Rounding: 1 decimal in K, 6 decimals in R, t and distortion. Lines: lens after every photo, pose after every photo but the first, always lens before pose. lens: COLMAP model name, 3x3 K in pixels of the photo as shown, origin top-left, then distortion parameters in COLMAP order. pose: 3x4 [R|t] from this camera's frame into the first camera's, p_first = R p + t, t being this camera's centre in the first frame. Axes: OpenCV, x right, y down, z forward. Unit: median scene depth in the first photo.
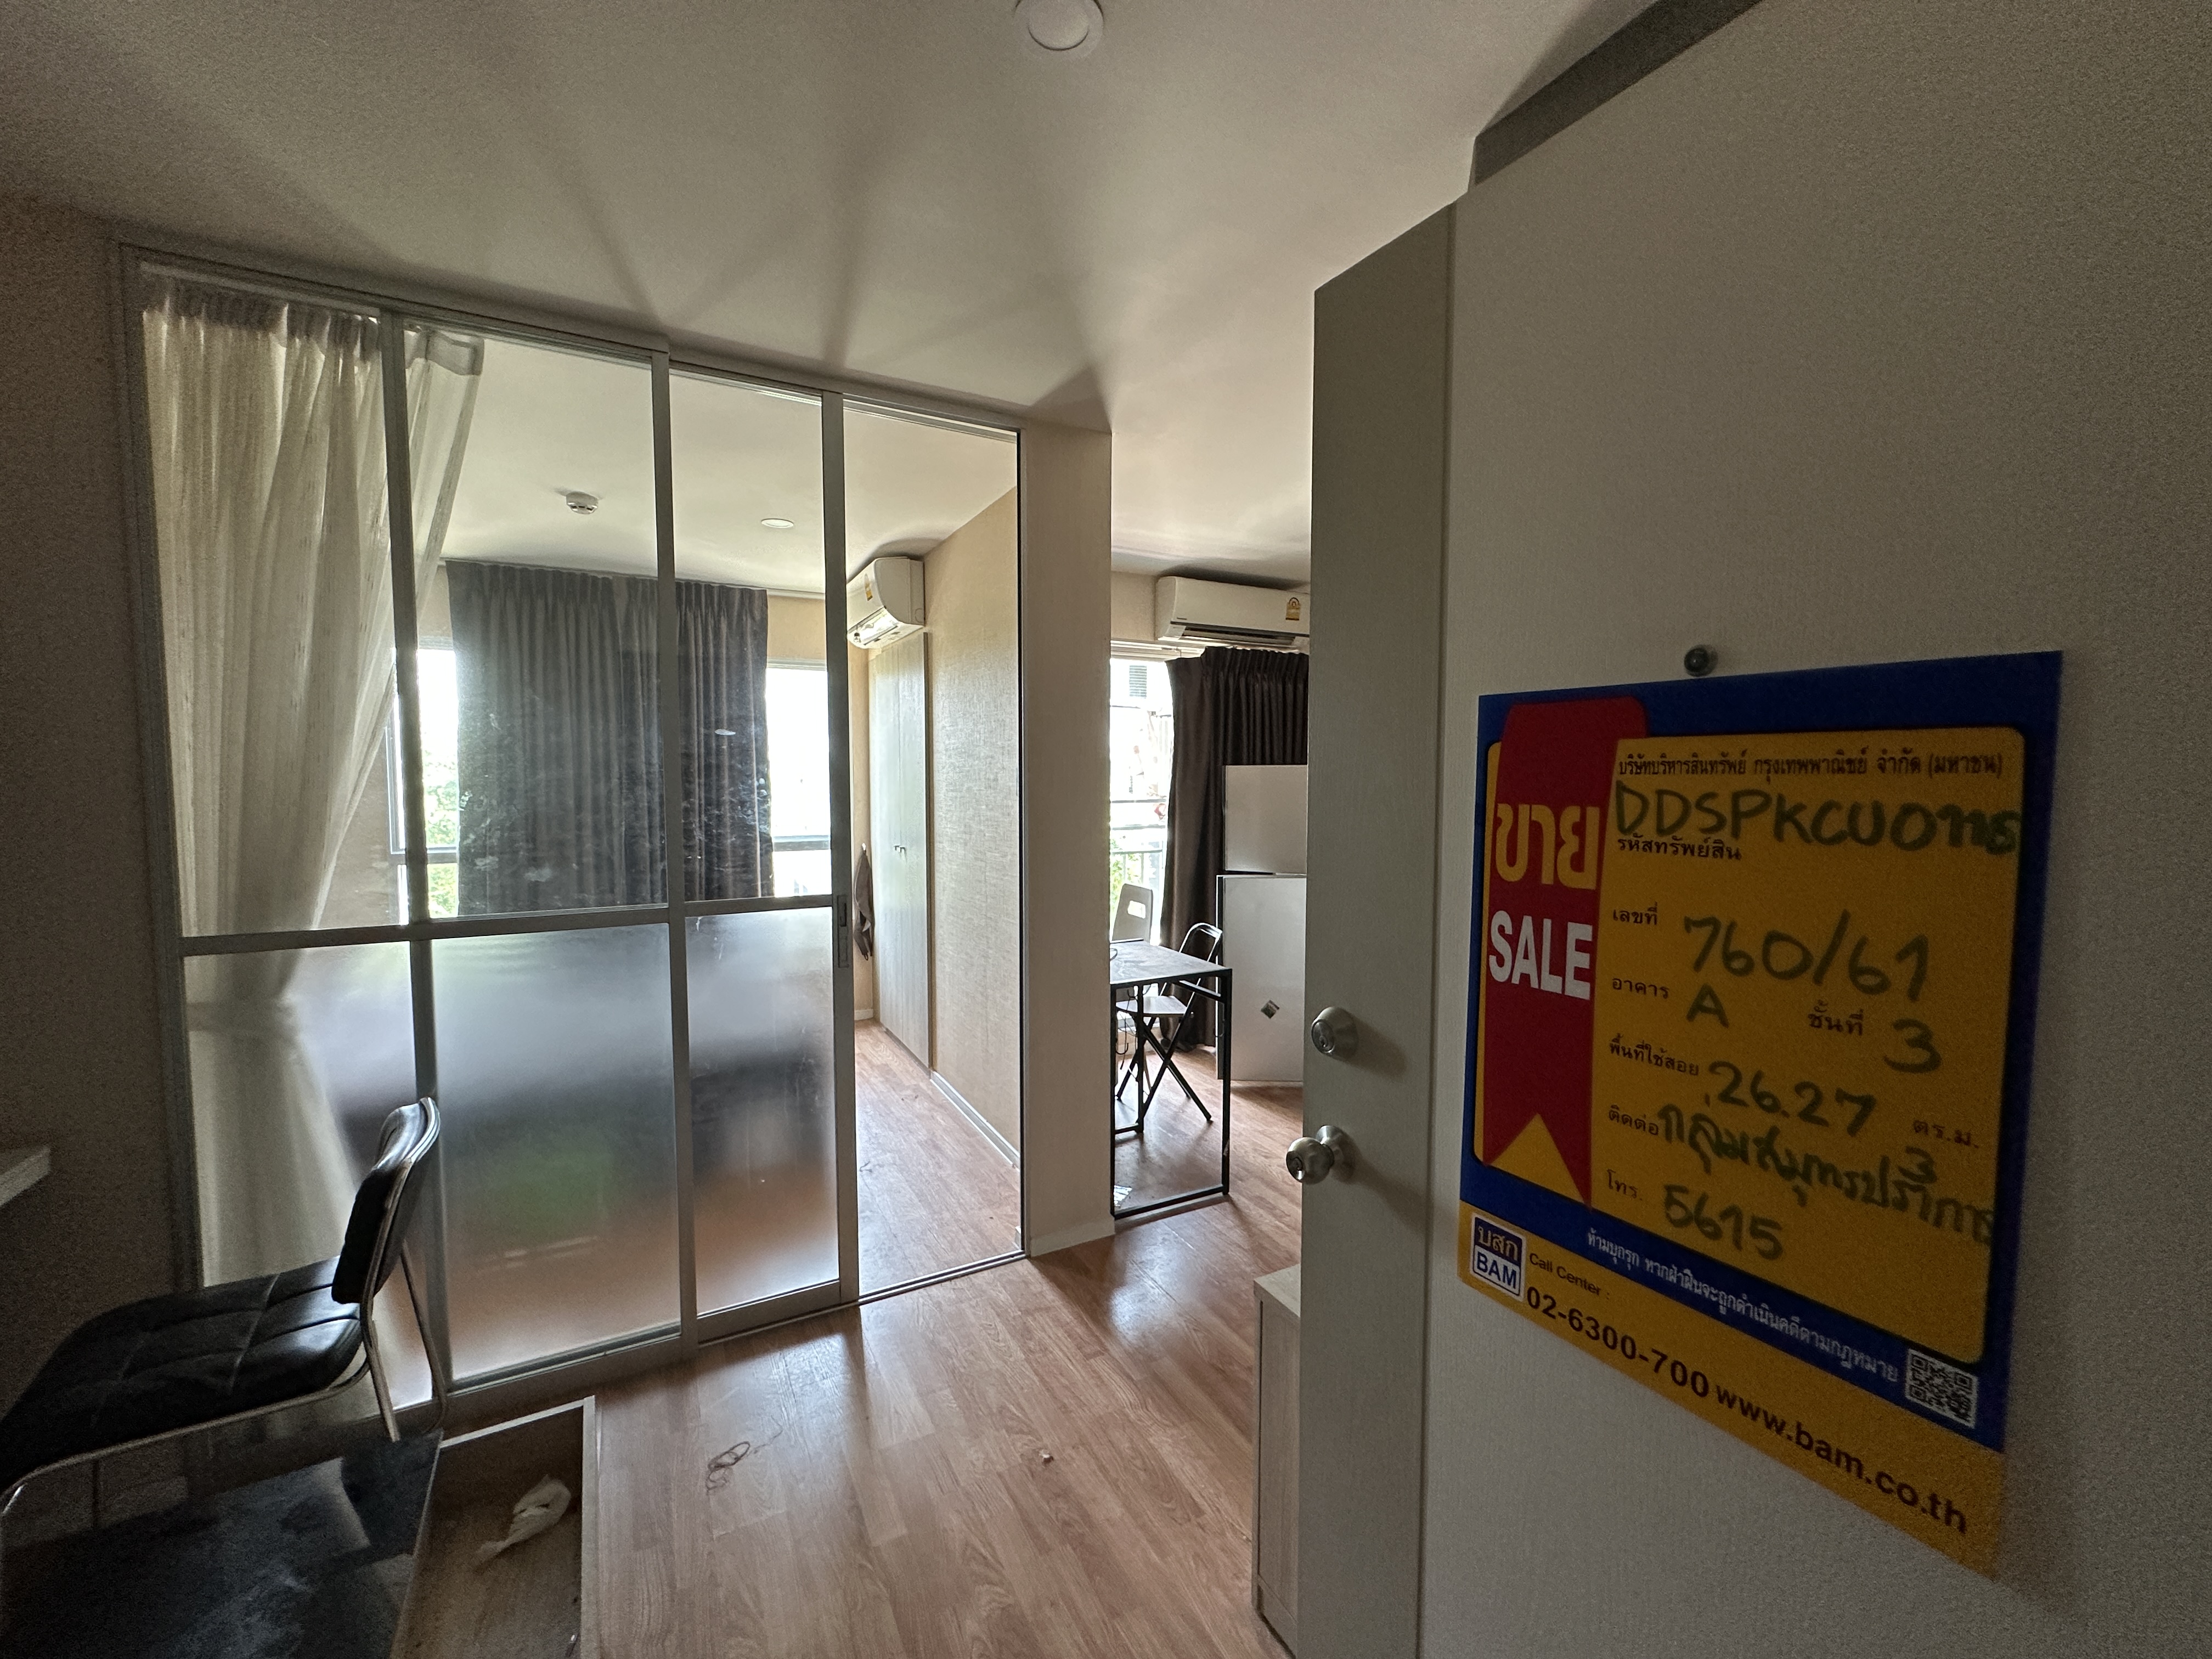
lens RADIAL K [[903.5, 0, 1106.0], [0, 903.5, 829.5], [0, 0, 1]] dist [0.000332, -0.000014]
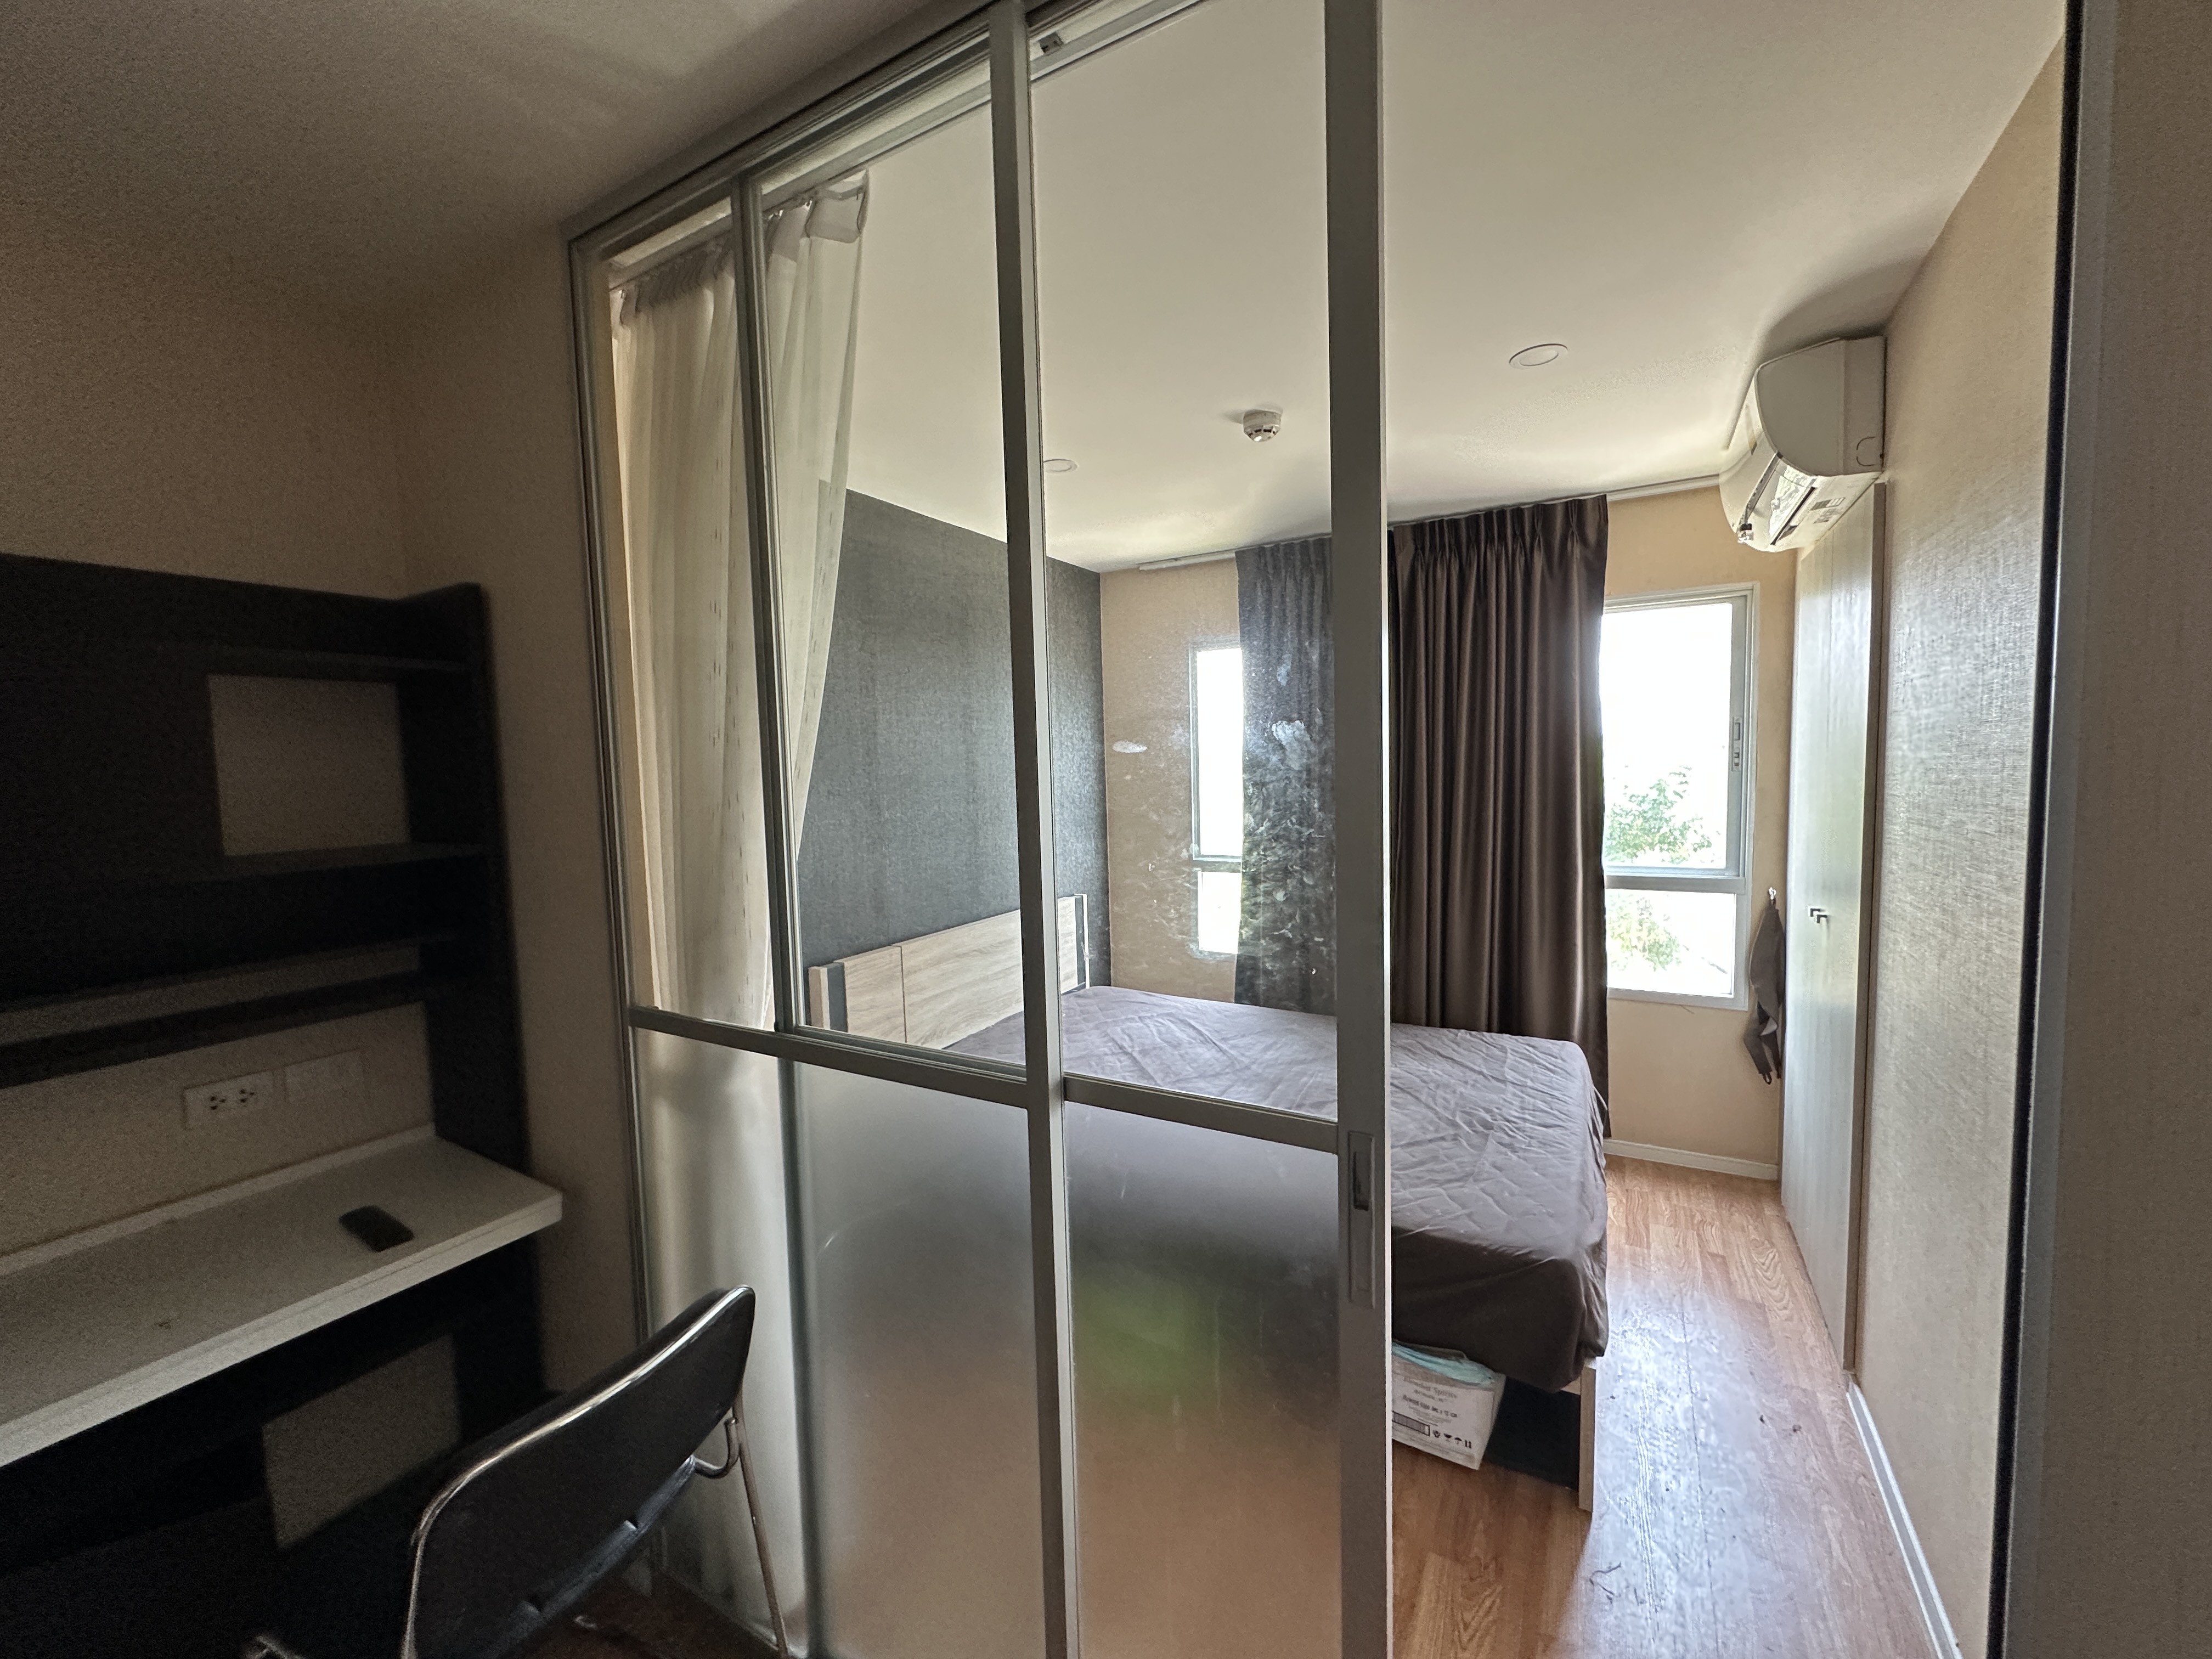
lens RADIAL K [[890.1, 0, 1106.0], [0, 890.1, 829.5], [0, 0, 1]] dist [-0.001292, -0.000127]
pose [[0.531472, 0.047173, -0.845761, -0.015569], [-0.022770, 0.998883, 0.041404, -0.060140], [0.846770, -0.002747, 0.531952, 0.525095]]
